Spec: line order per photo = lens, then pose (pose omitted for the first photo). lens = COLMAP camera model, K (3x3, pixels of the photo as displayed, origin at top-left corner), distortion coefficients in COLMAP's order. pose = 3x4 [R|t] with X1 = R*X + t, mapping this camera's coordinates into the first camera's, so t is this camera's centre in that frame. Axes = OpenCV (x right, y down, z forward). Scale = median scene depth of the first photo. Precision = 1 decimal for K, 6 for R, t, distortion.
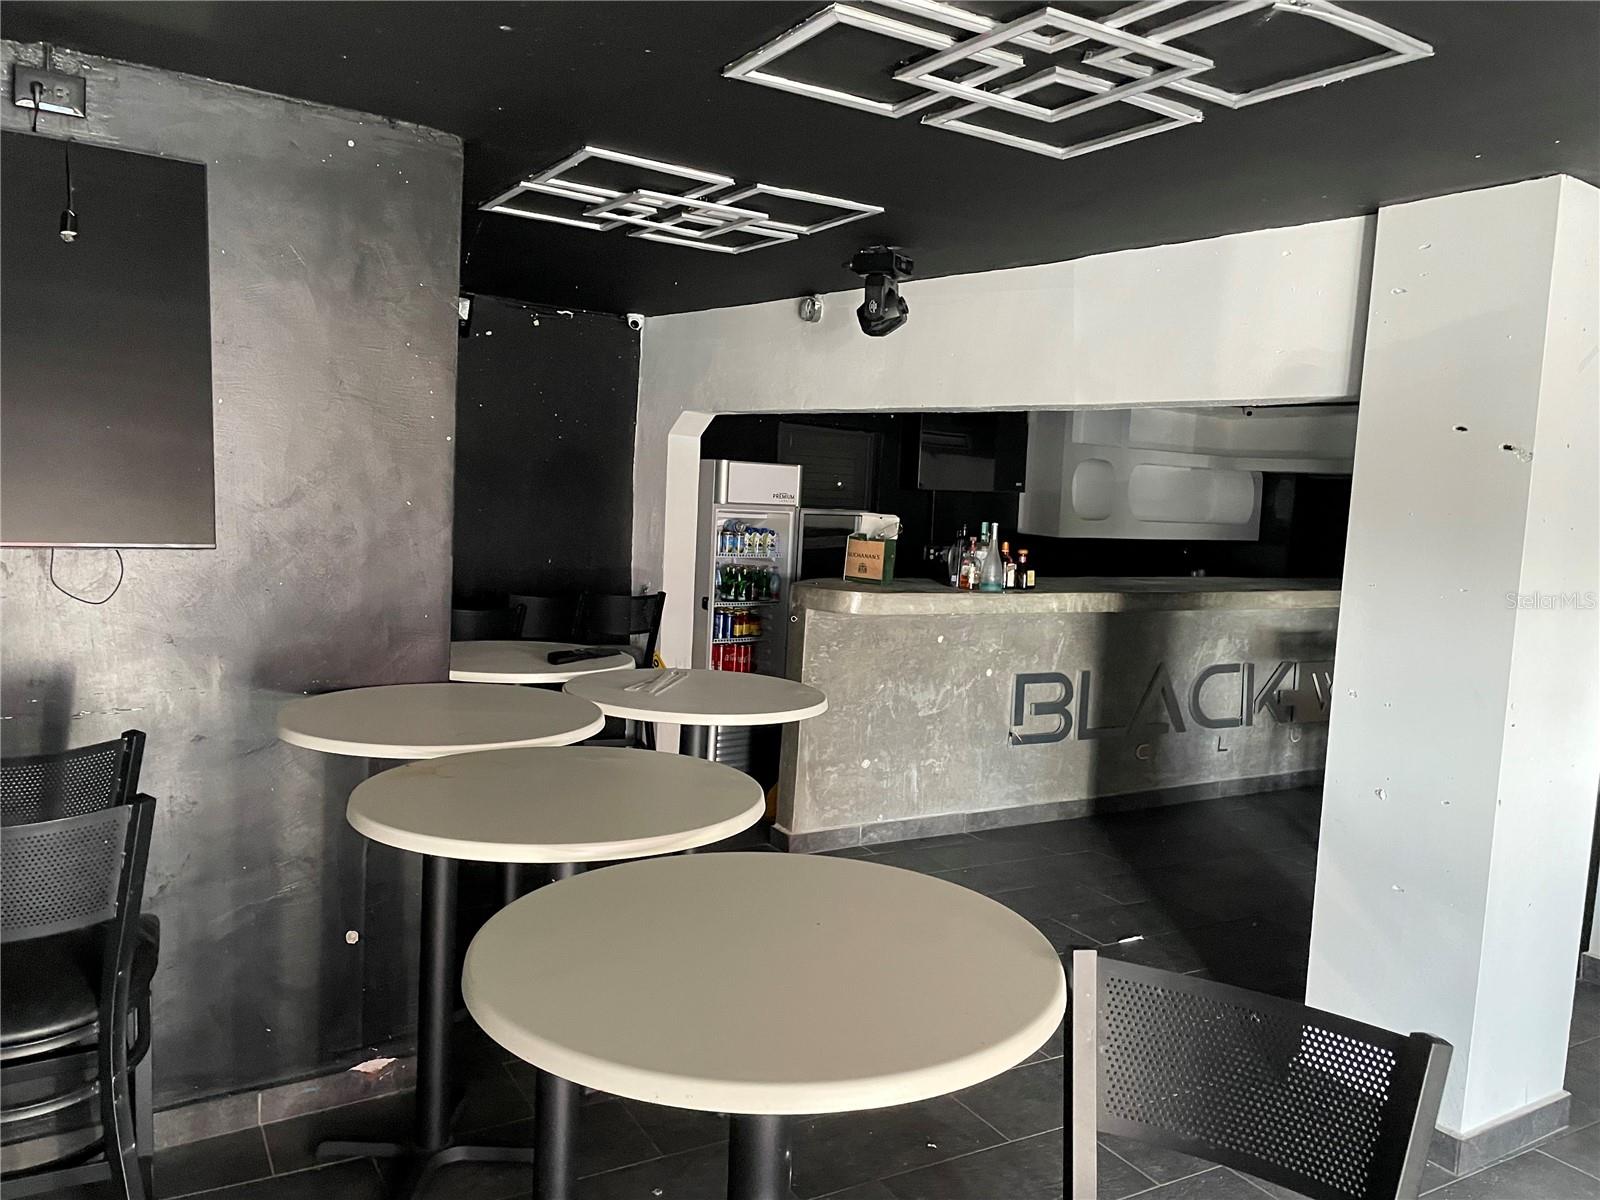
lens RADIAL K [[1202.8, 0, 794.1], [0, 1202.8, 599.6], [0, 0, 1]] dist [0.032156, -0.041457]
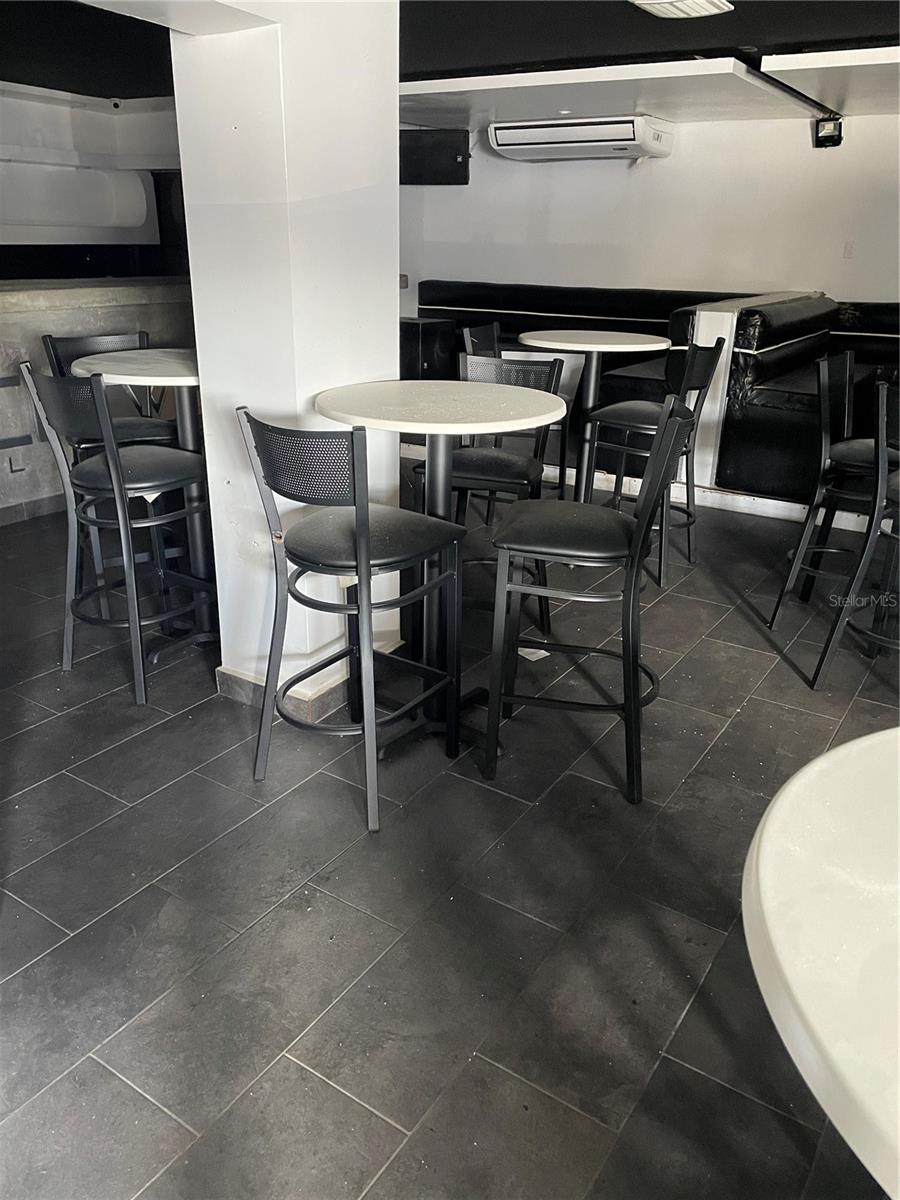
lens RADIAL K [[902.1, 0, 455.0], [0, 902.1, 600.6], [0, 0, 1]] dist [0.032156, -0.041457]
pose [[0.889543, -0.199405, 0.411036, 0.411782], [0.064987, 0.945797, 0.318190, 0.019360], [-0.452206, -0.256331, 0.854286, 0.244596]]
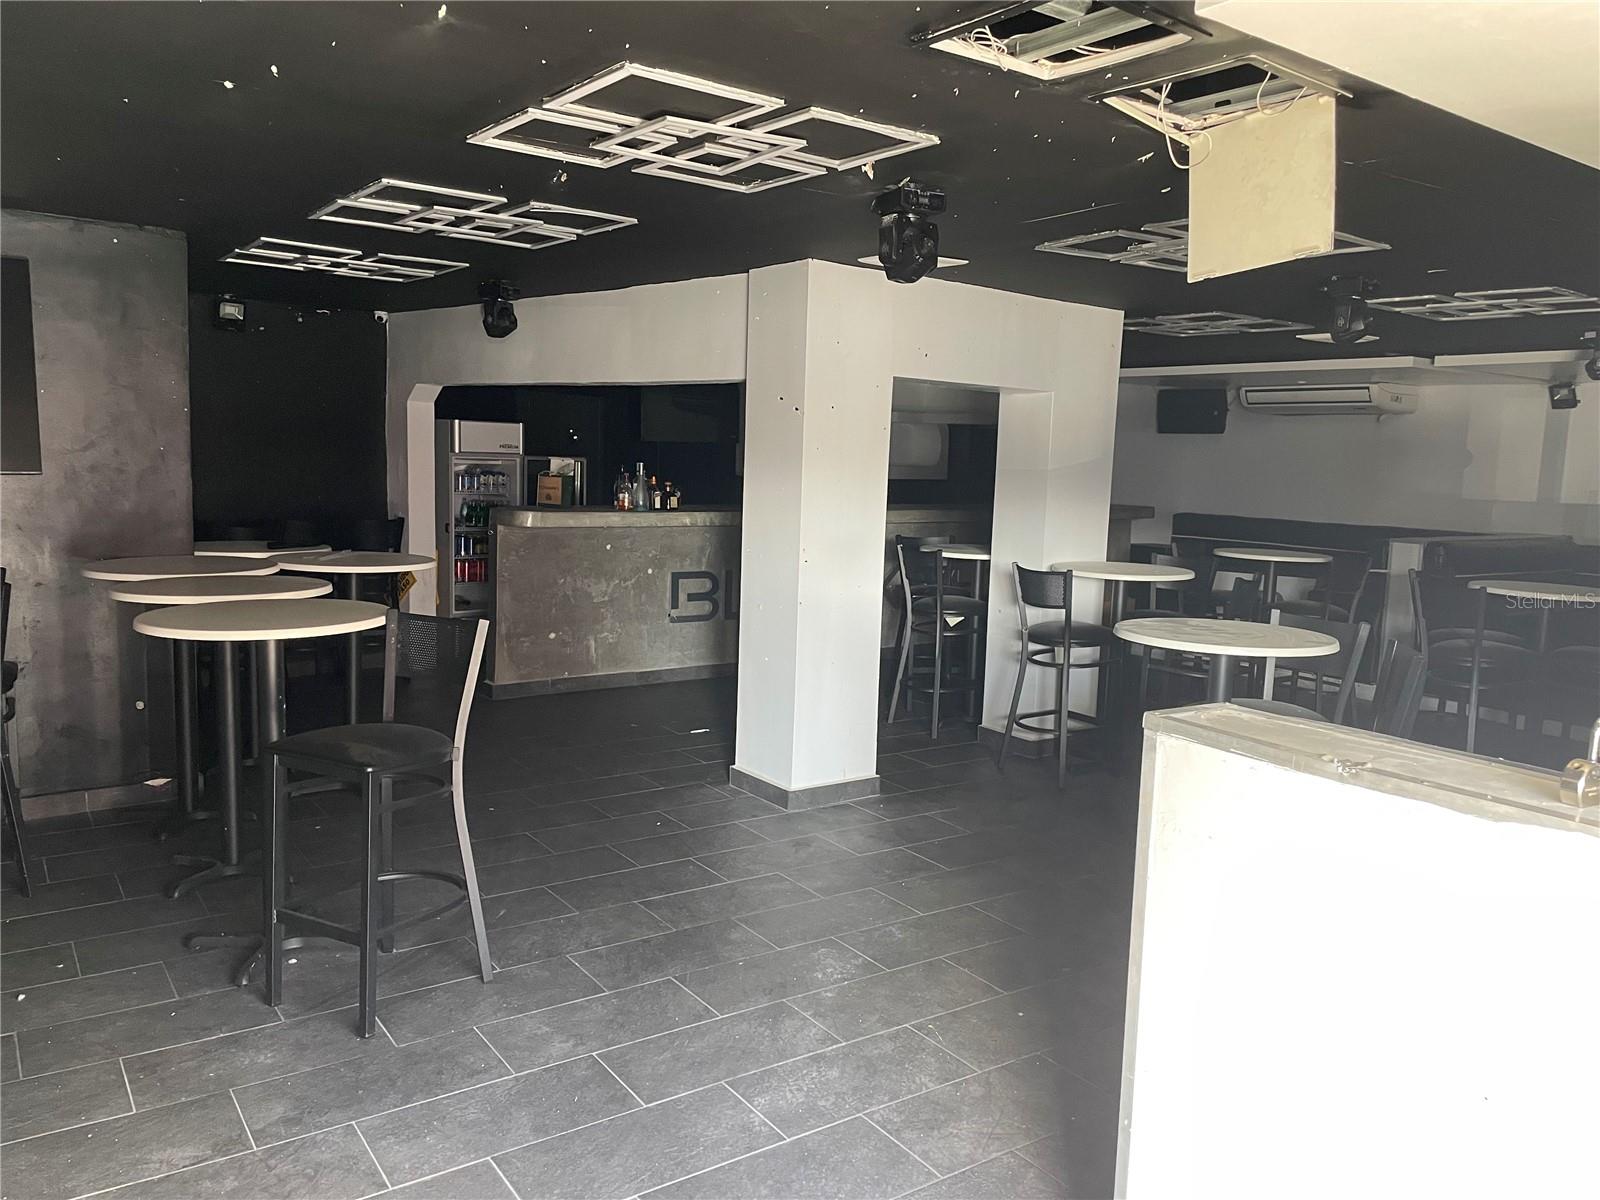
lens RADIAL K [[1202.8, 0, 812.1], [0, 1202.8, 594.2], [0, 0, 1]] dist [0.032156, -0.041457]
pose [[0.995051, -0.028050, 0.095322, 0.222503], [0.025101, 0.999173, 0.031989, 0.049130], [-0.096140, -0.029438, 0.994932, -0.416161]]
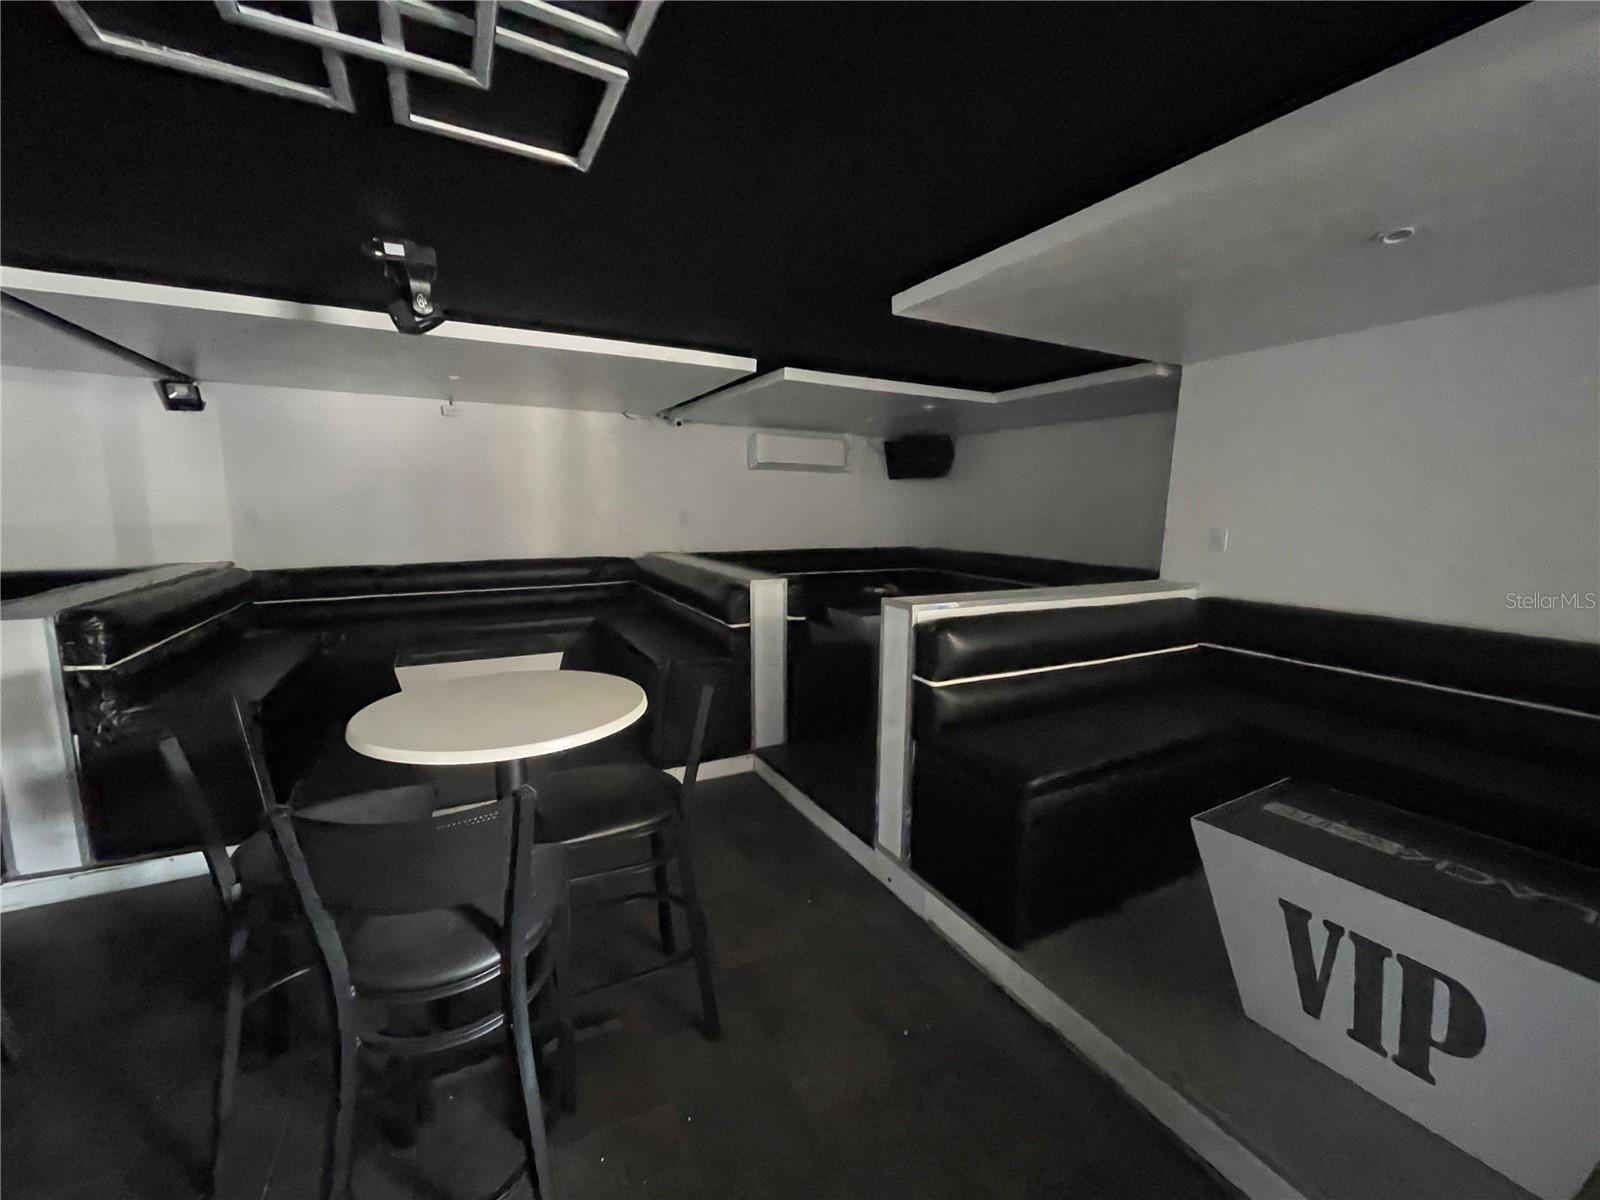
lens RADIAL K [[652.1, 0, 805.4], [0, 652.1, 597.1], [0, 0, 1]] dist [-0.000191, -0.000165]
pose [[0.048726, -0.191389, 0.980304, 0.693027], [0.083587, 0.978808, 0.186943, -0.000170], [-0.995308, 0.072832, 0.063691, 0.432258]]
